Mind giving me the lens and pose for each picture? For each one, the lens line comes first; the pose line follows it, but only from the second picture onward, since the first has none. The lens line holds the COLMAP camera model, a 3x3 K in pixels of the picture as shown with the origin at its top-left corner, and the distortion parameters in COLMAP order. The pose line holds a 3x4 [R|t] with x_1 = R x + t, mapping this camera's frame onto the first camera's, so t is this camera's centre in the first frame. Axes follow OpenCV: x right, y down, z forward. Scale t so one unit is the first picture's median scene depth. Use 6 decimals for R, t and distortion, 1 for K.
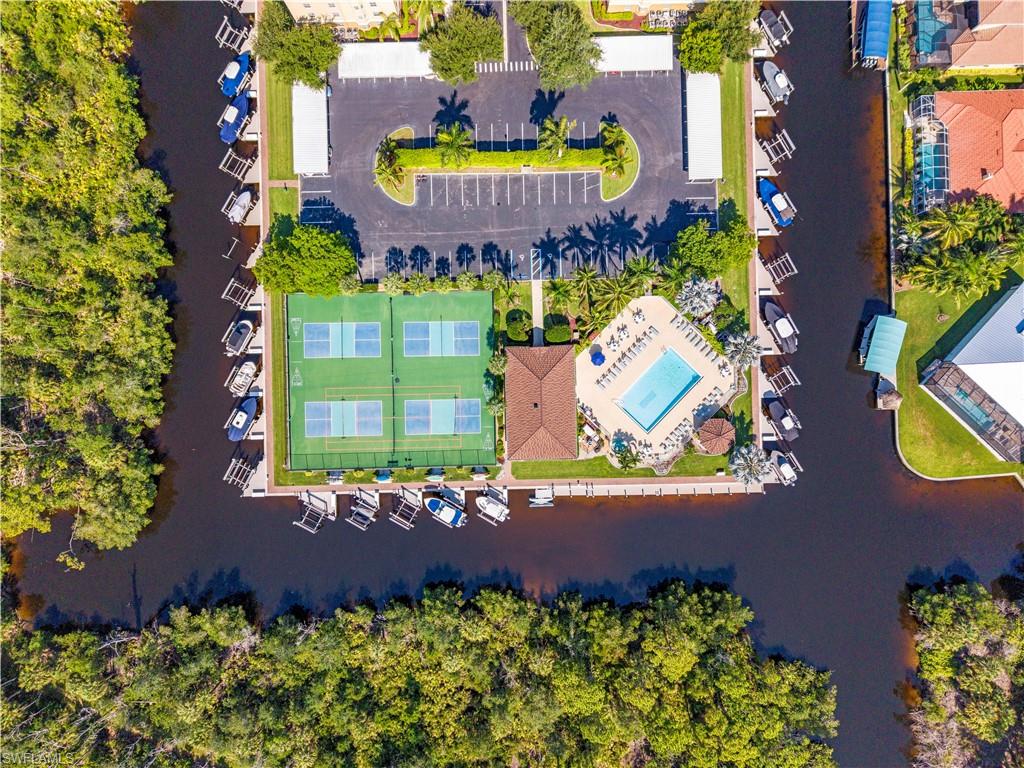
lens RADIAL K [[687.5, 0, 512.0], [0, 687.5, 384.0], [0, 0, 1]] dist [0.030342, -0.040034]
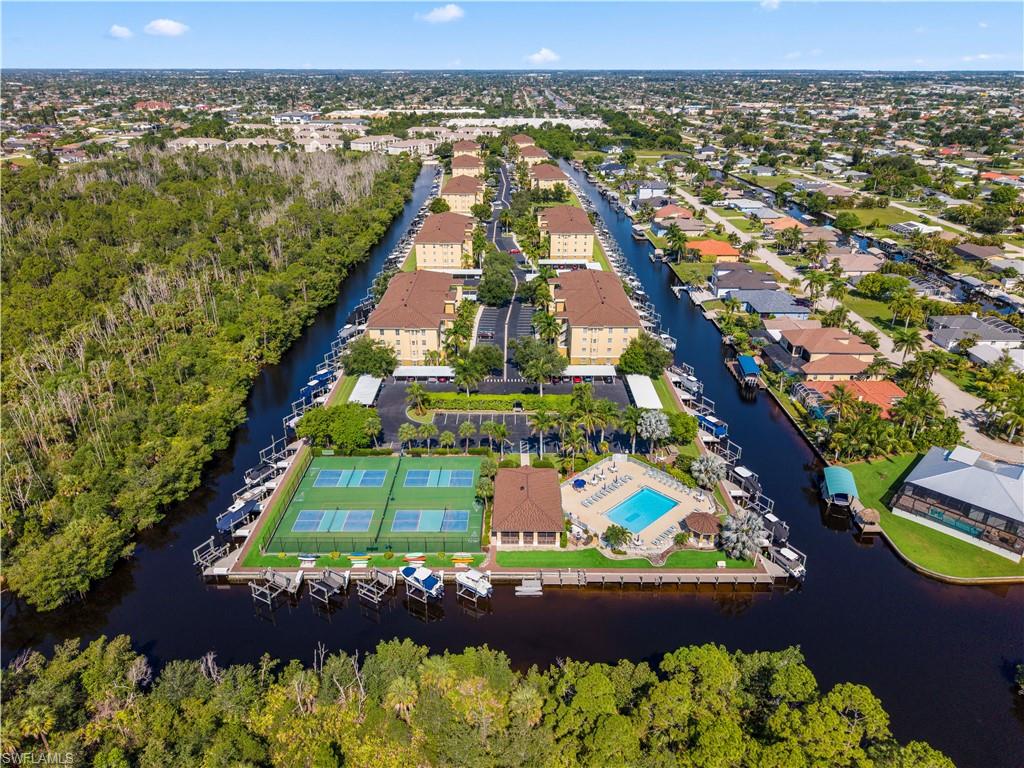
lens RADIAL K [[683.3, 0, 512.0], [0, 683.3, 384.0], [0, 0, 1]] dist [0.007019, 0.001678]
pose [[0.999710, 0.009272, -0.022208, 0.038852], [-0.024059, 0.407763, -0.912771, 0.882416], [0.000592, 0.913041, 0.407868, 0.405284]]
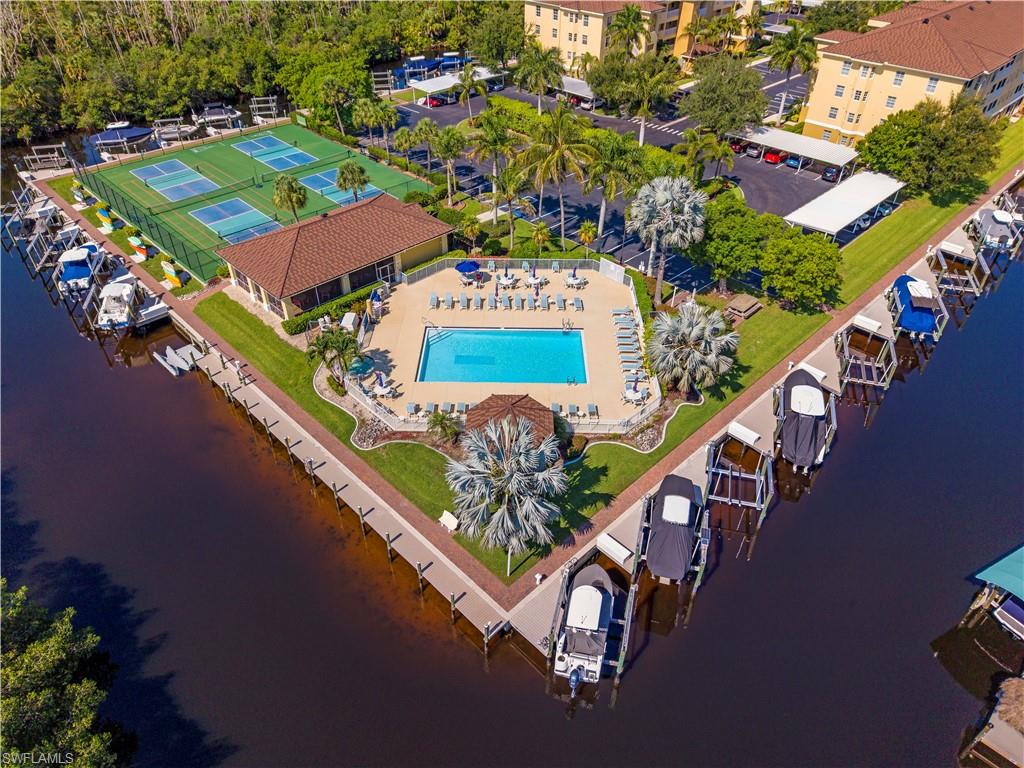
lens RADIAL K [[687.5, 0, 512.0], [0, 687.5, 384.0], [0, 0, 1]] dist [0.030342, -0.040034]
pose [[0.682923, 0.450674, -0.574900, 0.501634], [-0.730437, 0.411755, -0.544904, 0.273645], [-0.008856, 0.792055, 0.610385, 0.726855]]
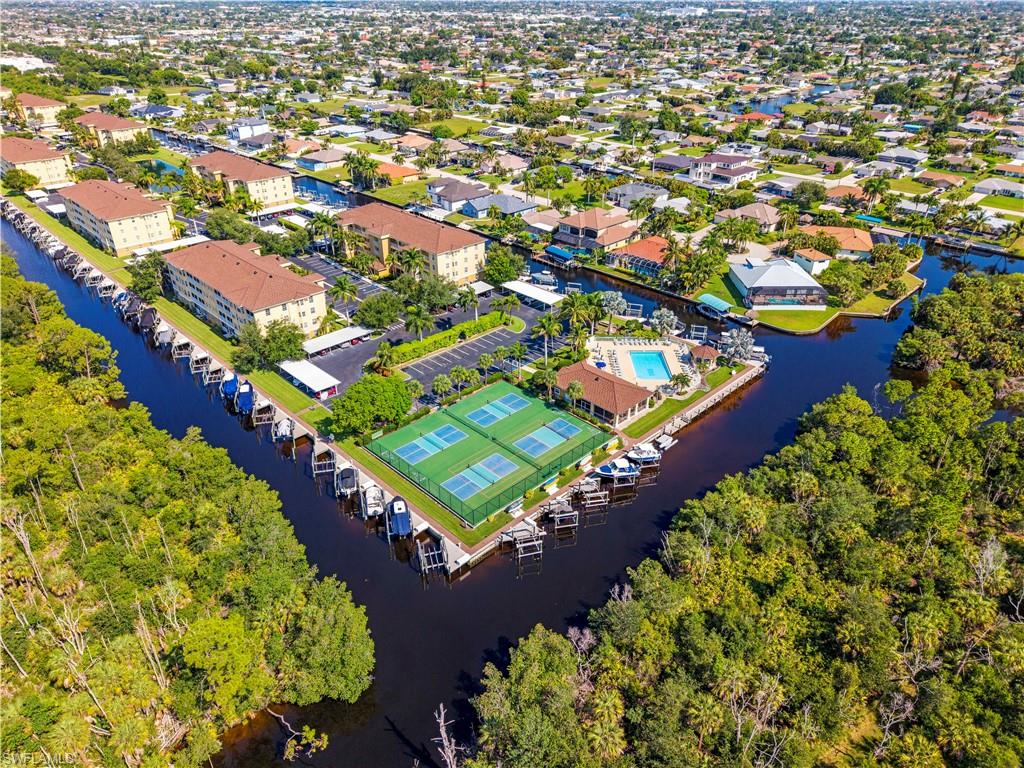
lens RADIAL K [[687.5, 0, 512.0], [0, 687.5, 384.0], [0, 0, 1]] dist [0.030342, -0.040034]
pose [[0.726614, -0.341163, 0.596355, -0.758228], [0.686977, 0.348441, -0.637693, 0.666361], [0.009763, 0.873039, 0.487553, 0.401688]]
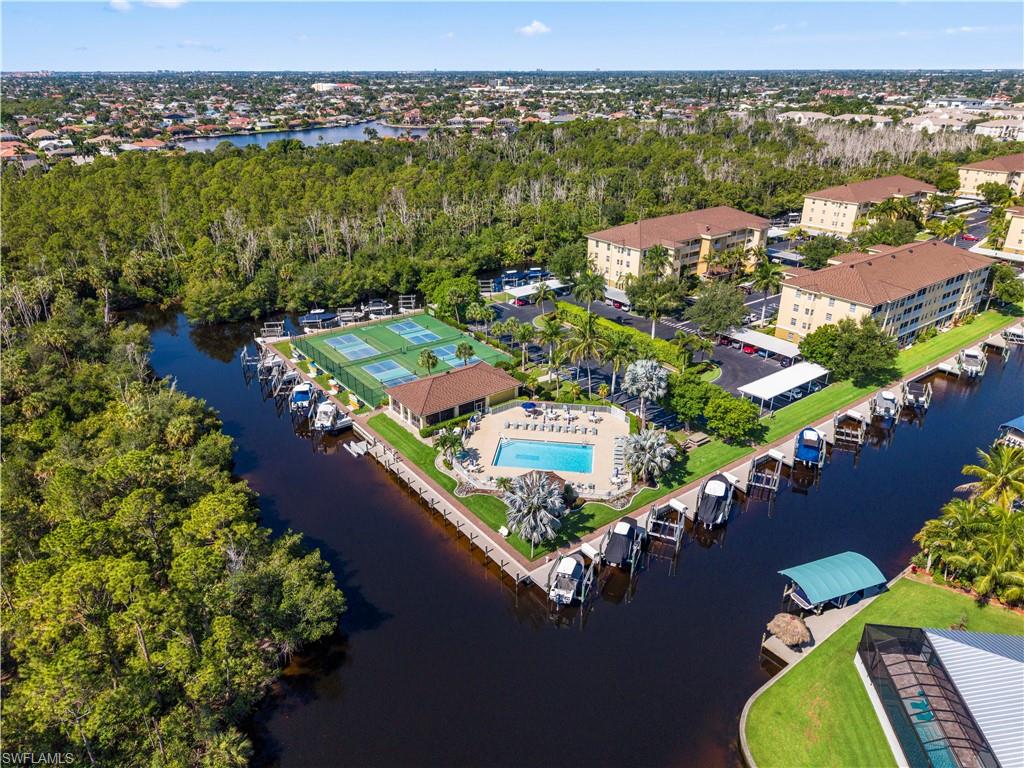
lens RADIAL K [[687.5, 0, 512.0], [0, 687.5, 384.0], [0, 0, 1]] dist [0.030342, -0.040034]
pose [[0.580662, 0.332804, -0.743016, 0.763679], [-0.814130, 0.231796, -0.532413, 0.451025], [-0.004961, 0.914063, 0.405541, 0.597512]]
